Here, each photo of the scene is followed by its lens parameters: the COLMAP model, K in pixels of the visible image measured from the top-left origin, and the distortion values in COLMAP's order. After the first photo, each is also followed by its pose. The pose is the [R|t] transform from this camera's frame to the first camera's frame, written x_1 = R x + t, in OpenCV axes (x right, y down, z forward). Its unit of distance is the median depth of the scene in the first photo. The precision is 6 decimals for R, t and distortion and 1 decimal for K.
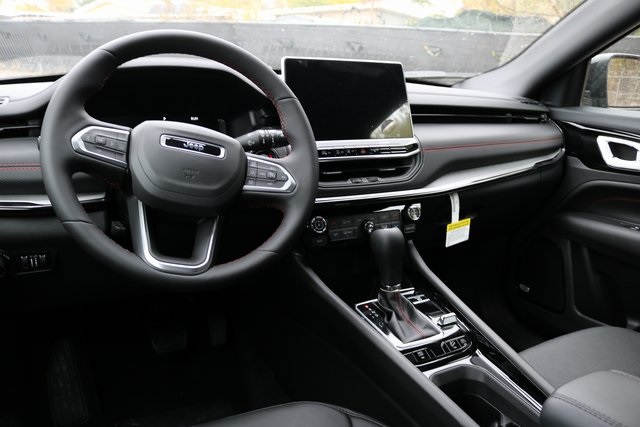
lens RADIAL K [[526.3, 0, 316.8], [0, 526.3, 212.8], [0, 0, 1]] dist [-0.170412, 0.145231]
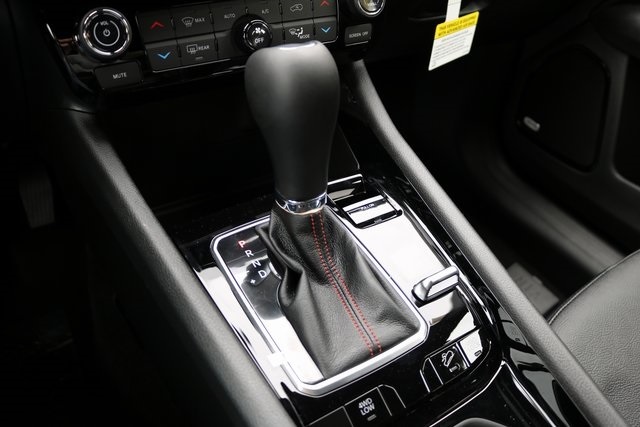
lens RADIAL K [[526.3, 0, 316.8], [0, 526.3, 212.8], [0, 0, 1]] dist [-0.170412, 0.145231]
pose [[0.995306, -0.014357, 0.095711, 0.104972], [-0.025707, 0.914195, 0.404458, -0.007897], [-0.093305, -0.405019, 0.909535, 0.579063]]
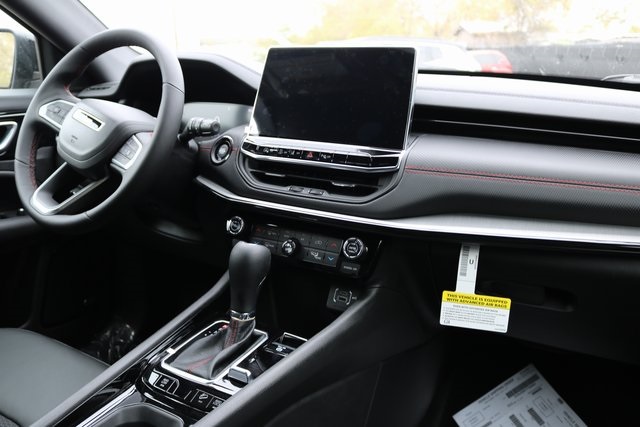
lens RADIAL K [[587.5, 0, 319.3], [0, 587.5, 192.9], [0, 0, 1]] dist [-0.117197, 0.004594]
pose [[0.529445, 0.154452, -0.834166, 0.856429], [-0.239972, 0.970394, 0.027365, -0.088277], [0.813696, 0.185688, 0.550834, 0.512990]]
